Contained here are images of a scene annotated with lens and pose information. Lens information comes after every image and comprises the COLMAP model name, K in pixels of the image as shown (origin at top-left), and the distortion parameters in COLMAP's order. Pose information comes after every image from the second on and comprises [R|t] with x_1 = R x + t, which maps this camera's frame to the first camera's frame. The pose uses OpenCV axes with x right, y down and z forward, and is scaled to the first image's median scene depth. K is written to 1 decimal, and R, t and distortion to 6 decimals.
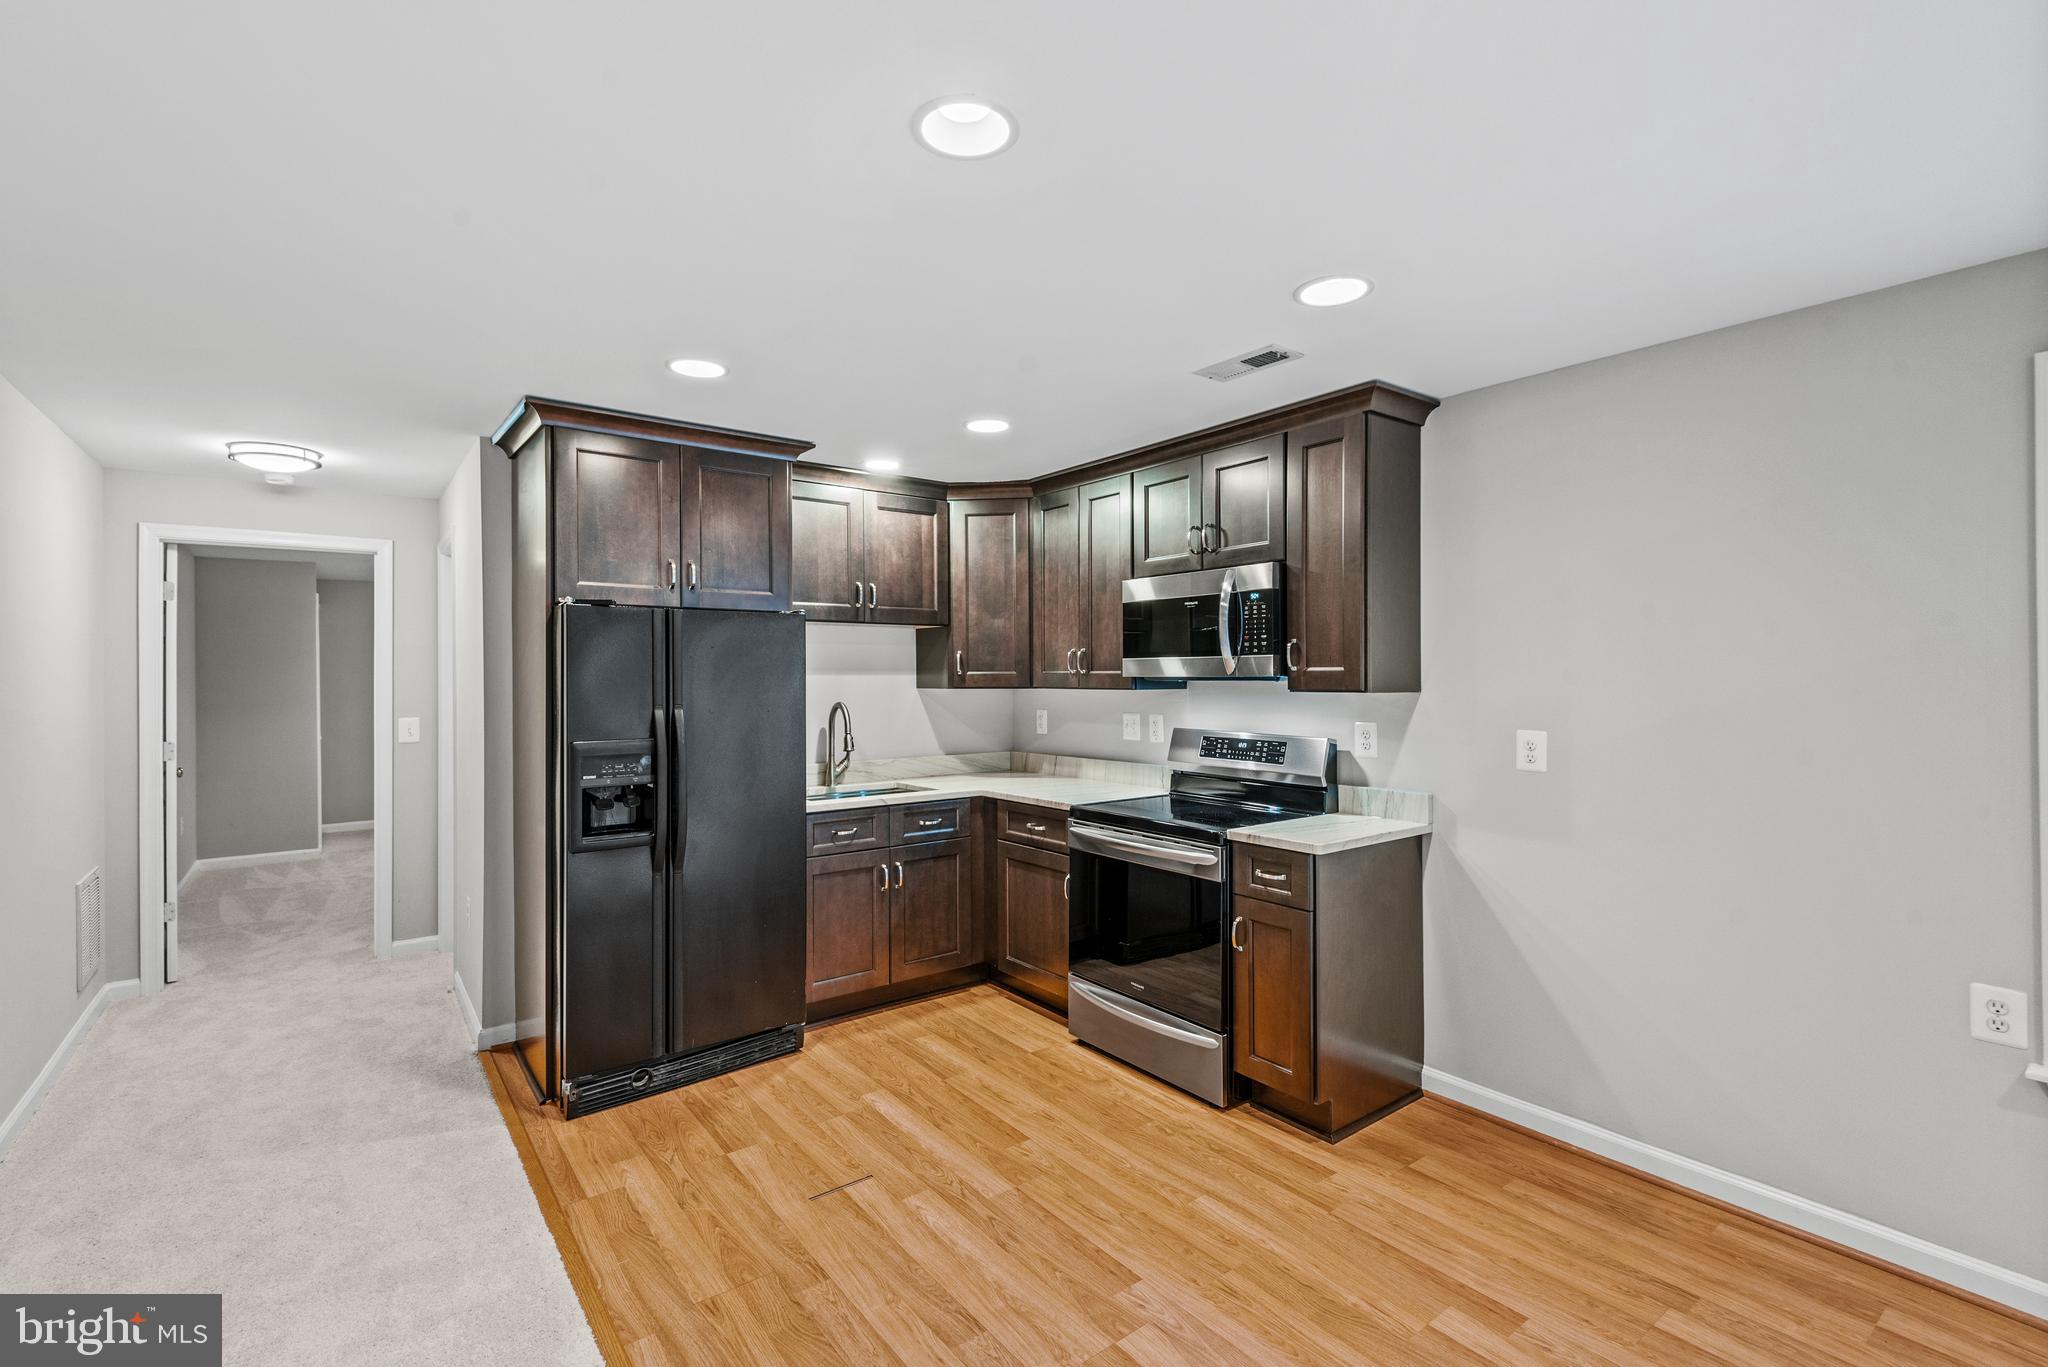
lens RADIAL K [[933.2, 0, 1024.7], [0, 933.2, 675.4], [0, 0, 1]] dist [0.004467, -0.001760]
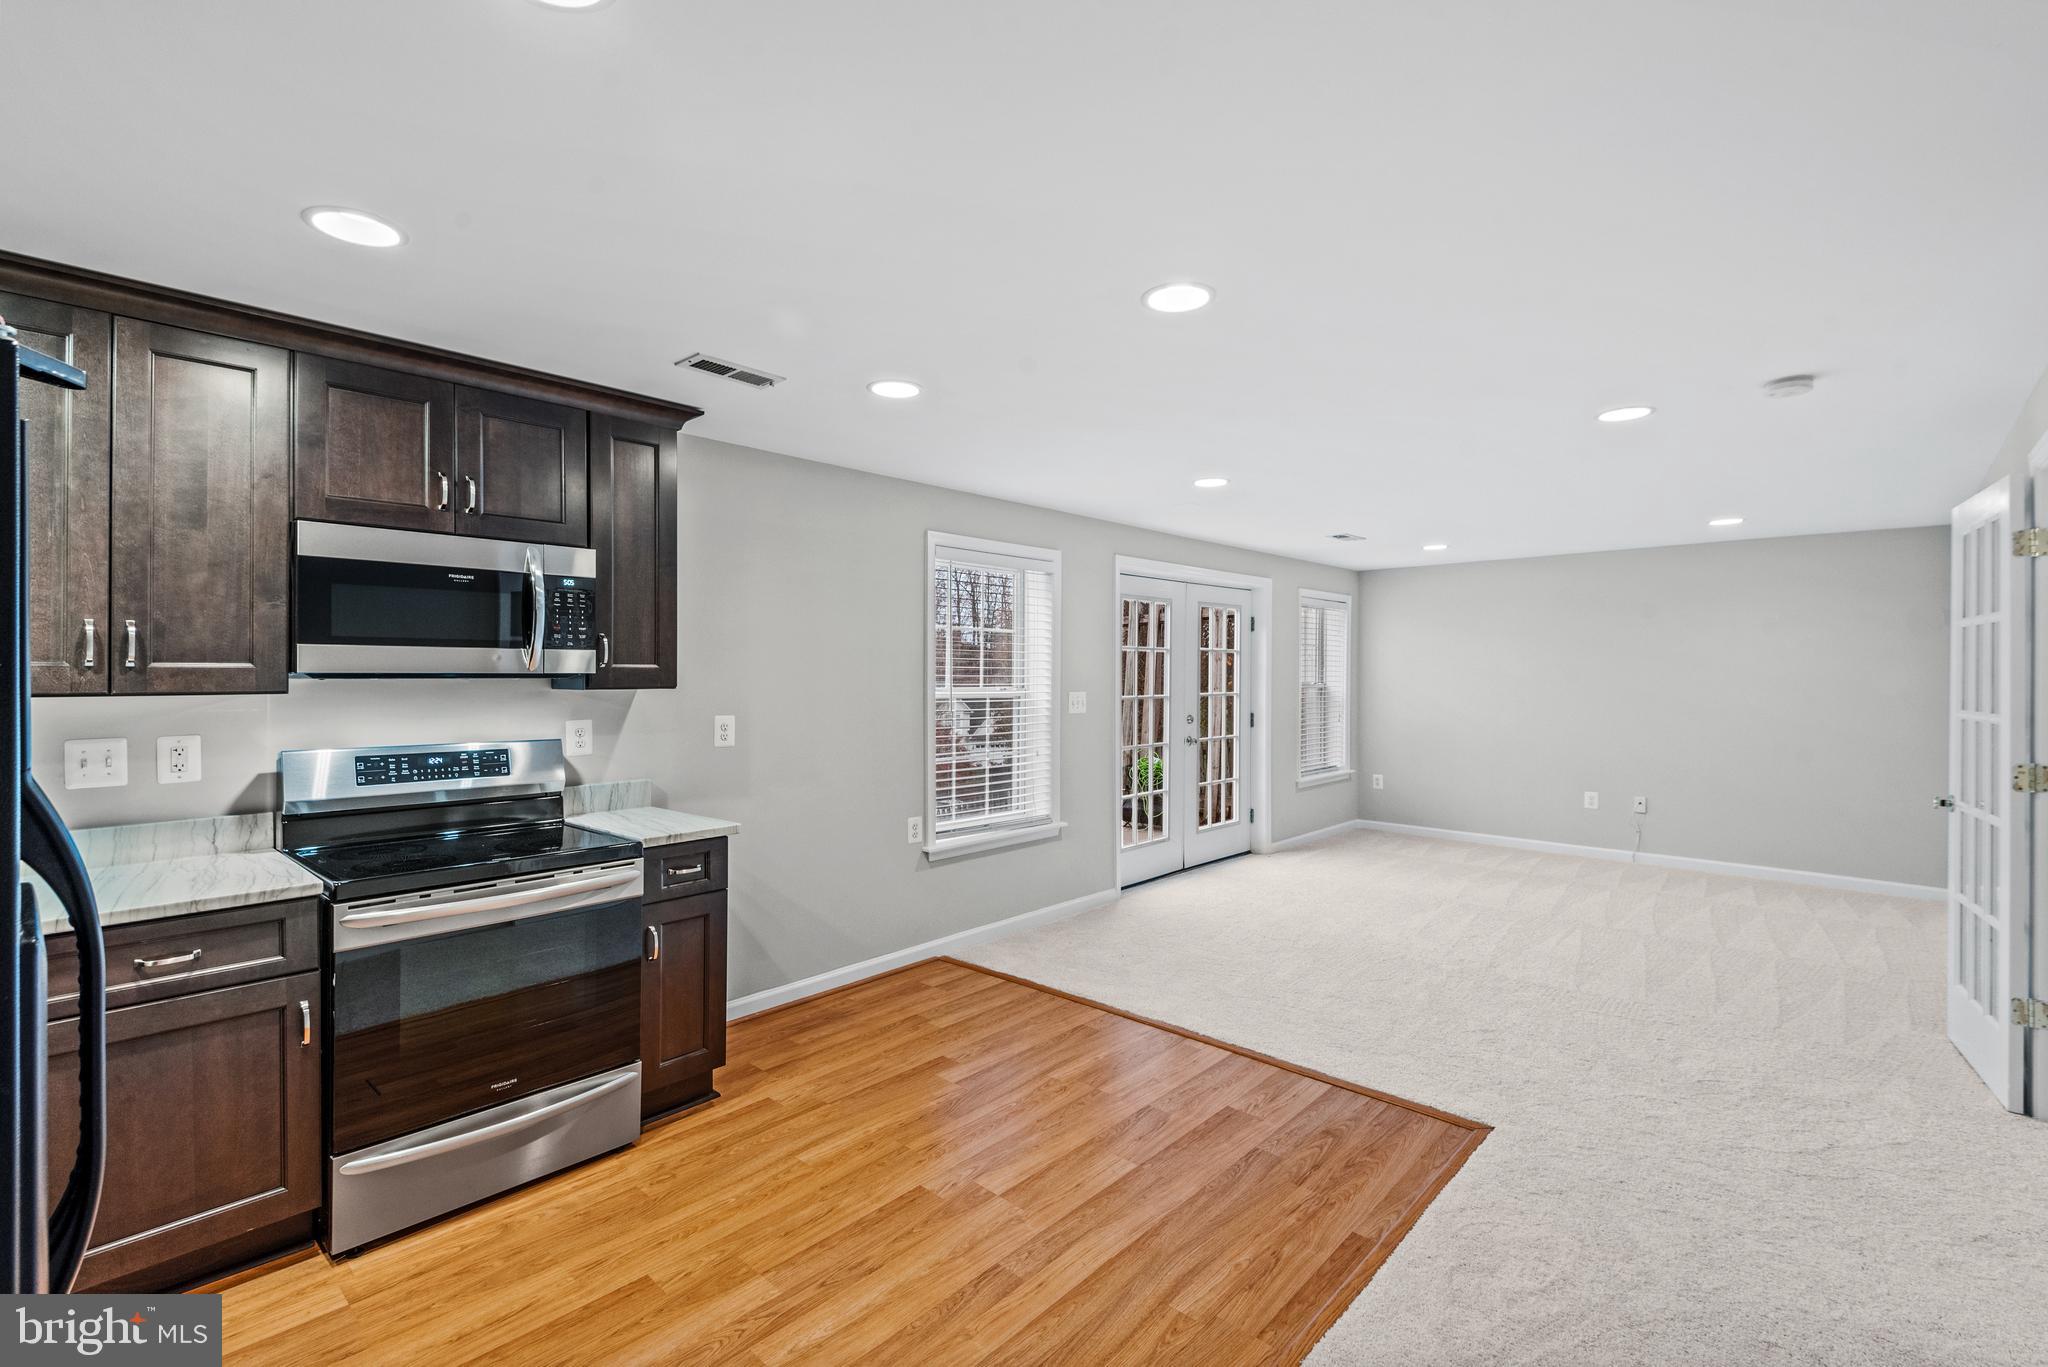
lens RADIAL K [[933.2, 0, 1023.3], [0, 933.2, 682.8], [0, 0, 1]] dist [0.004467, -0.001760]
pose [[-0.199609, -0.008016, 0.979843, -0.853670], [-0.000574, 0.999967, 0.008064, 0.003429], [-0.979876, 0.001047, -0.199607, 0.902225]]
